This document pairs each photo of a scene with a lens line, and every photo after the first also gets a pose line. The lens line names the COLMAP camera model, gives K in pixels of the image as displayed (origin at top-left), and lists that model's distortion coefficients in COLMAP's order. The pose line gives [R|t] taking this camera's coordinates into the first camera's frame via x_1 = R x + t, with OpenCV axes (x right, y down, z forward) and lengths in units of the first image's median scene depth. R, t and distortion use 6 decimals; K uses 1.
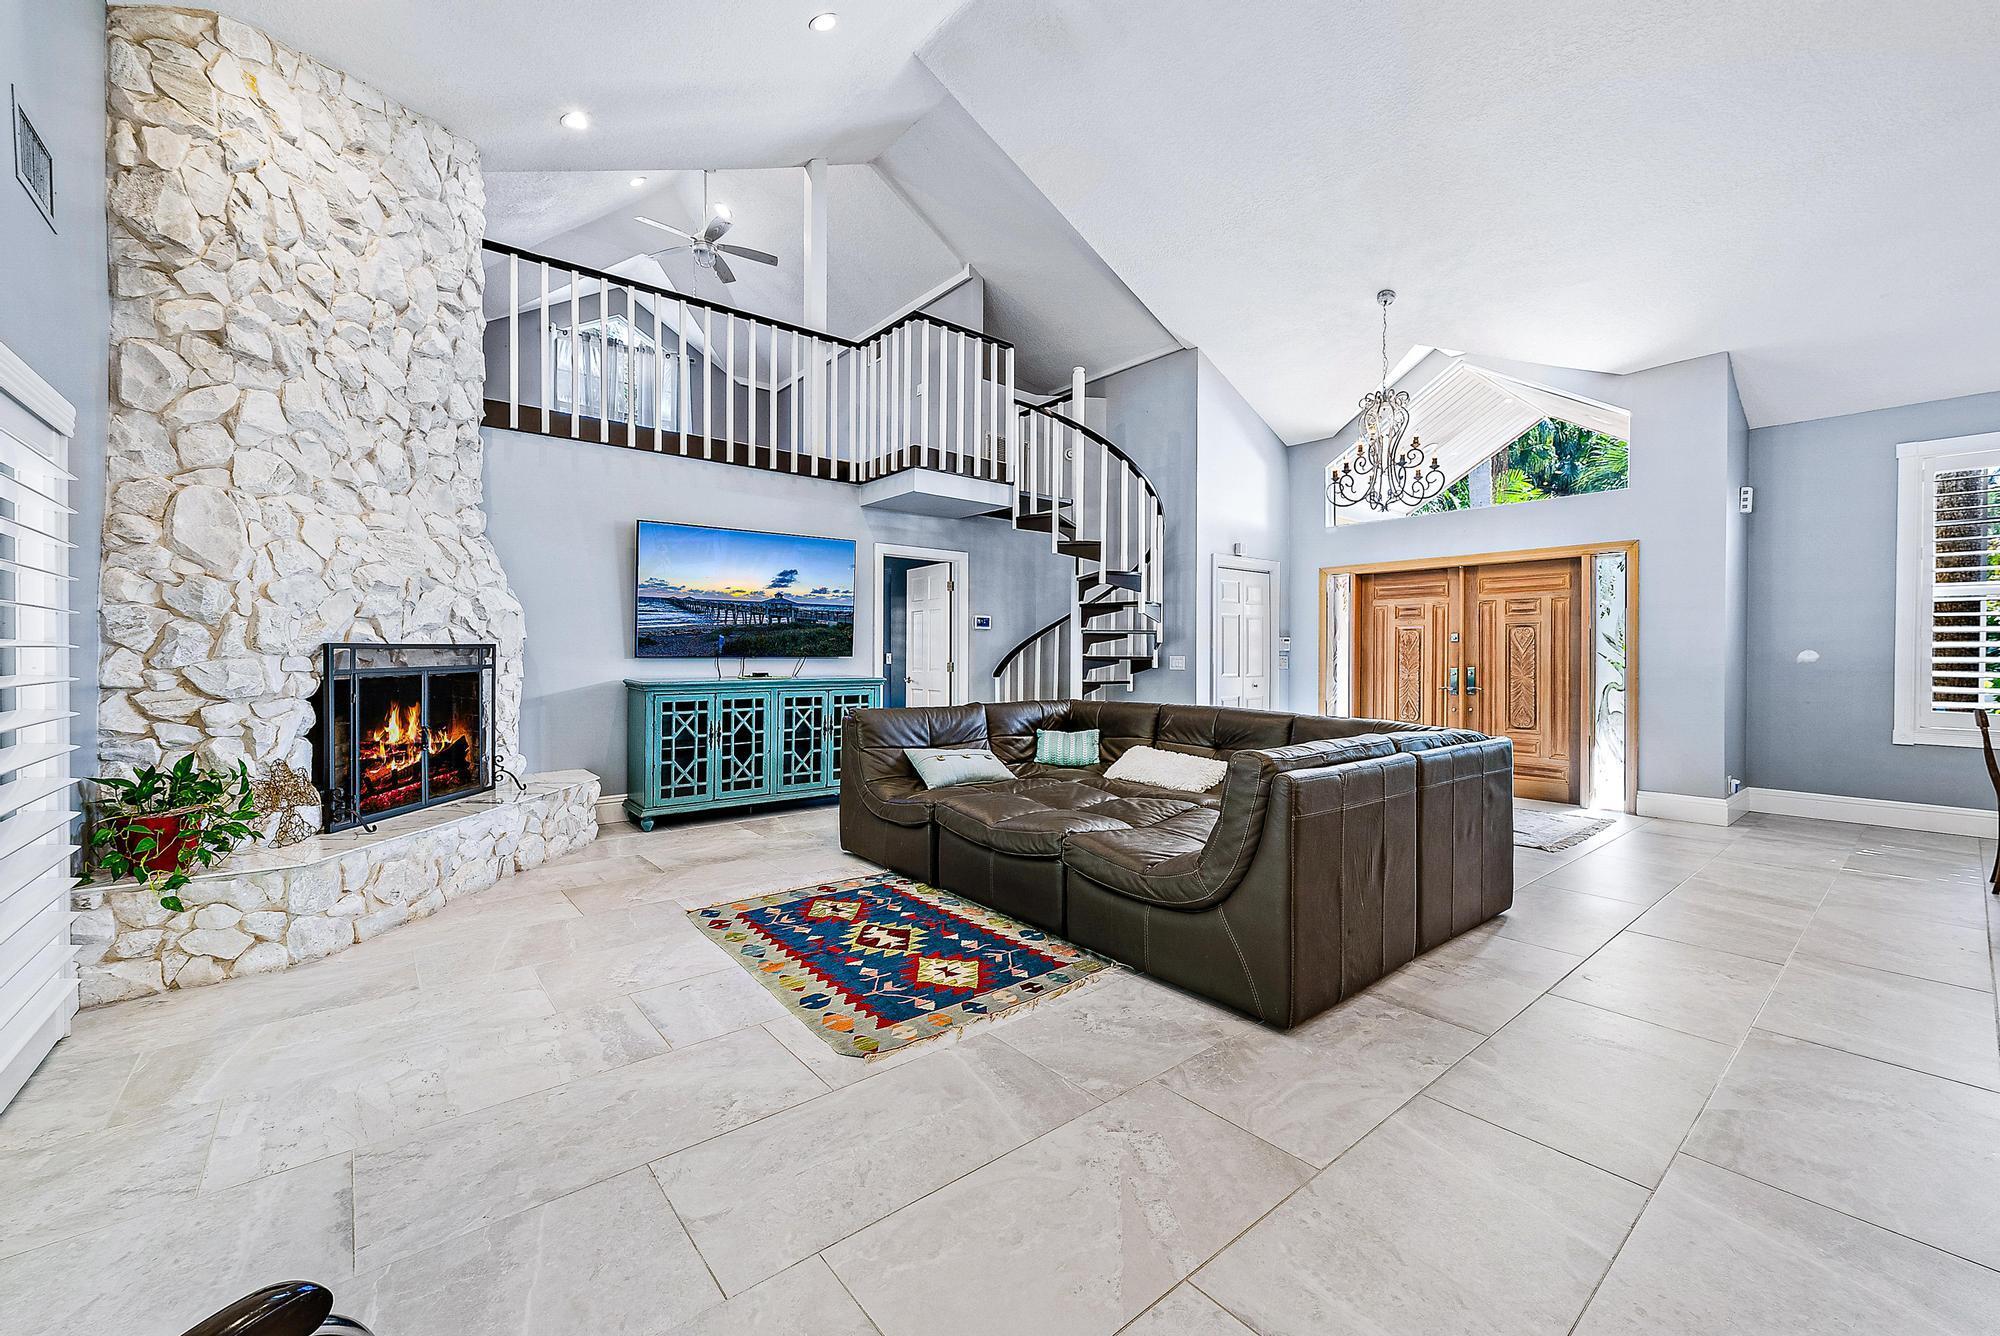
lens RADIAL K [[801.0, 0, 1005.9], [0, 801.0, 653.6], [0, 0, 1]] dist [-0.004879, 0.002251]
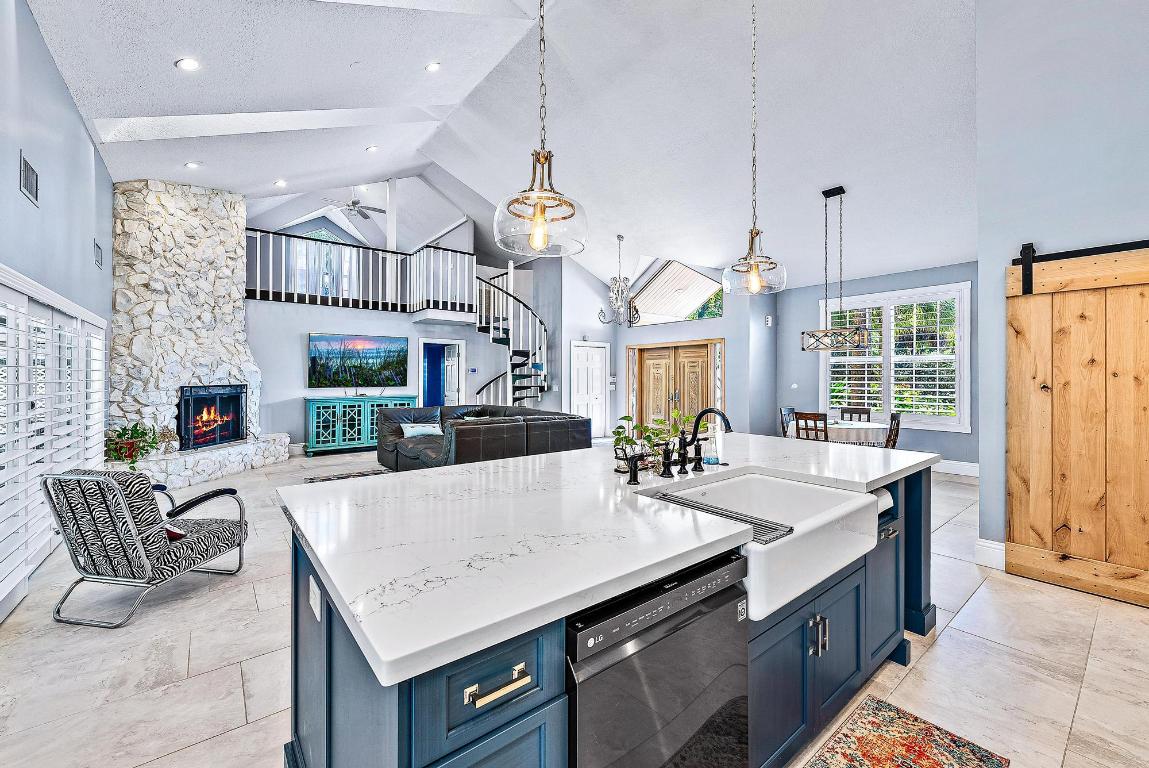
lens RADIAL K [[460.2, 0, 577.2], [0, 460.2, 370.8], [0, 0, 1]] dist [-0.004879, 0.002251]
pose [[0.999880, -0.002413, -0.015328, 0.435093], [0.002215, 0.999914, -0.012918, -0.030850], [0.015358, 0.012883, 0.999799, -0.460236]]
